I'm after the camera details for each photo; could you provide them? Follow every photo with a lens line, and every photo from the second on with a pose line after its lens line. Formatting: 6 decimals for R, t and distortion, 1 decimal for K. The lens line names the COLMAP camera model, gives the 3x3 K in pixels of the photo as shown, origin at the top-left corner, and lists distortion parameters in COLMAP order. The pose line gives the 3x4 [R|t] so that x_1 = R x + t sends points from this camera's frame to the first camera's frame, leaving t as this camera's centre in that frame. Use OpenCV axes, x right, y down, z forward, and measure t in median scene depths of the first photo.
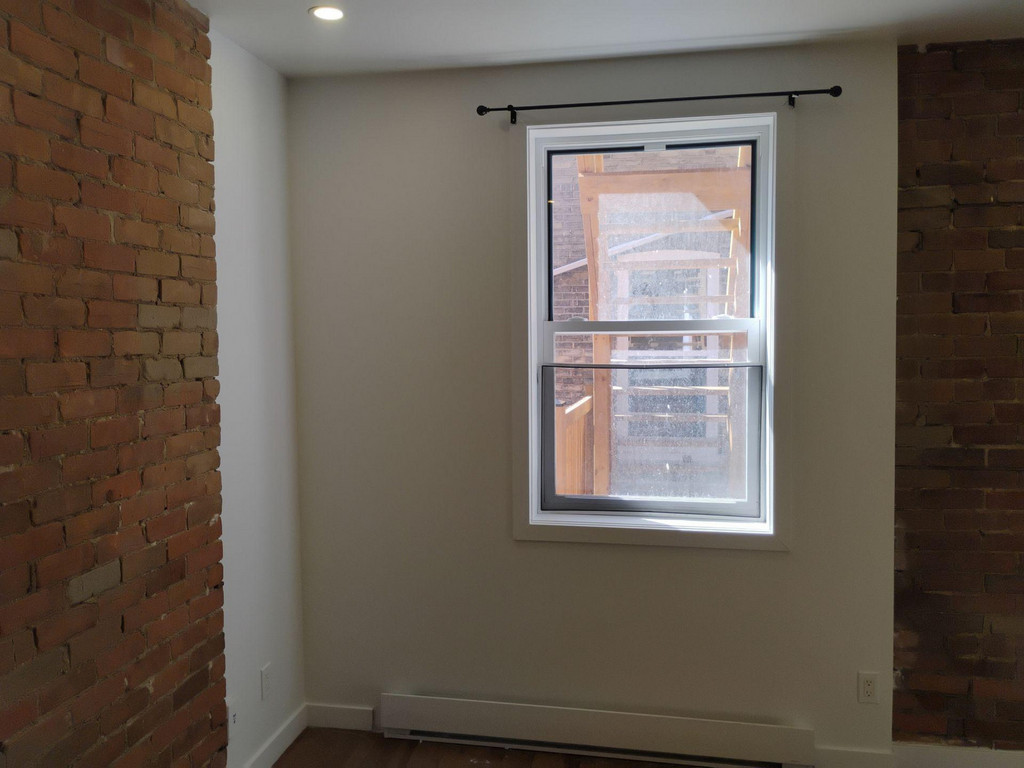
lens RADIAL K [[850.5, 0, 512.0], [0, 850.5, 384.0], [0, 0, 1]] dist [0.057007, -0.081495]
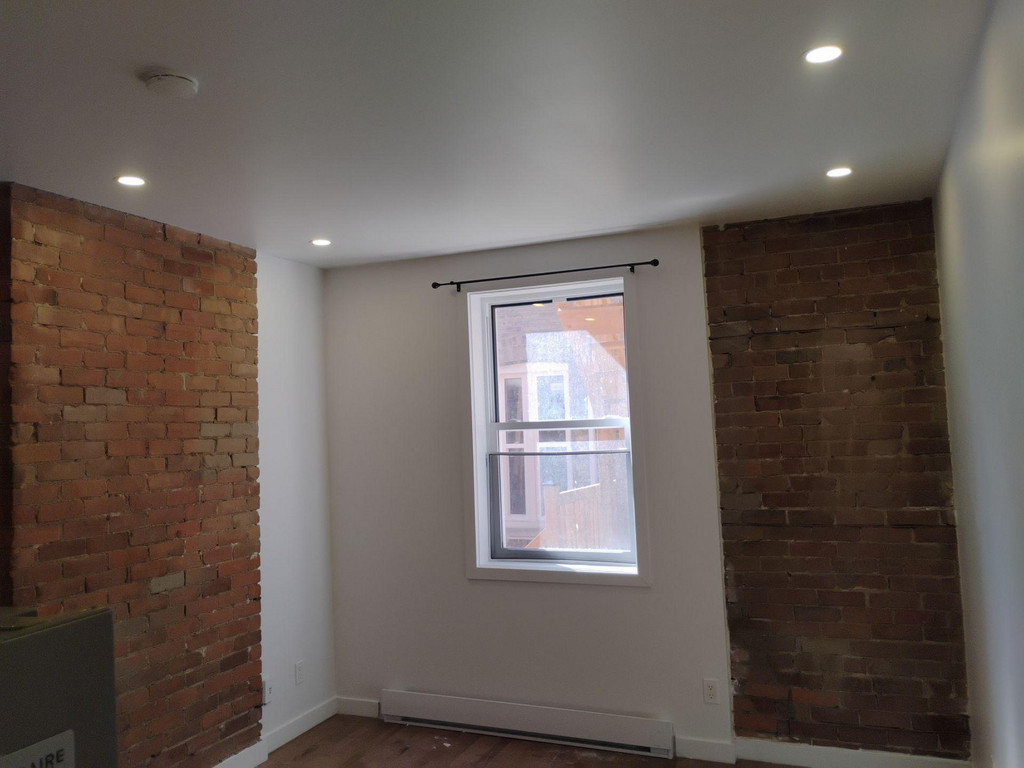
lens RADIAL K [[850.5, 0, 512.0], [0, 850.5, 384.0], [0, 0, 1]] dist [0.057007, -0.081495]
pose [[0.975591, -0.036347, -0.216566, 0.433270], [0.013032, 0.994051, -0.108131, 0.017791], [0.219208, 0.102669, 0.970261, -0.428520]]
